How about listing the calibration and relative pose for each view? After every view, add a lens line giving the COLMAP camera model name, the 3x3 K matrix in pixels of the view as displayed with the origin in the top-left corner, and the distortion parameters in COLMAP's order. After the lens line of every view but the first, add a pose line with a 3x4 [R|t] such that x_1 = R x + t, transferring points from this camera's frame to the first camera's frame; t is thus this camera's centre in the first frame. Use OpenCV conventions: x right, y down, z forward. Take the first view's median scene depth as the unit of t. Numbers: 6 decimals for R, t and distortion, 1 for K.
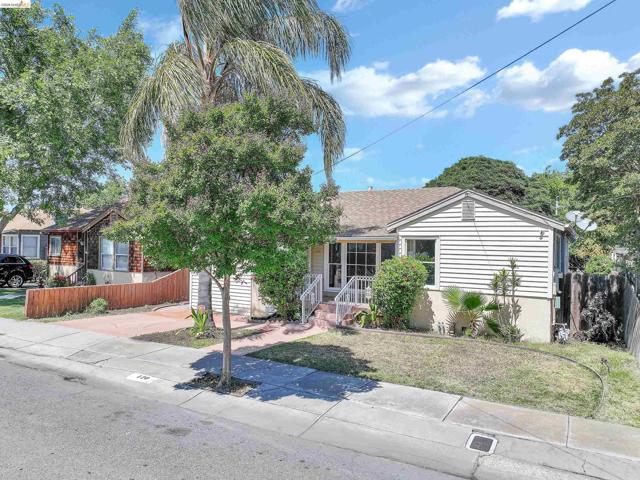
lens RADIAL K [[460.7, 0, 322.5], [0, 460.7, 240.4], [0, 0, 1]] dist [0.011768, 0.001153]
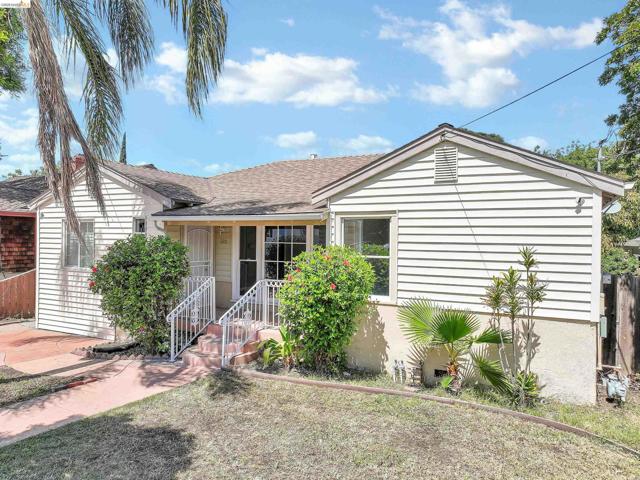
lens RADIAL K [[460.7, 0, 322.0], [0, 460.7, 239.7], [0, 0, 1]] dist [0.011768, 0.001153]
pose [[0.999071, -0.001400, 0.043069, 0.139621], [0.001179, 0.999986, 0.005159, 0.024118], [-0.043075, -0.005104, 0.999059, 0.440678]]
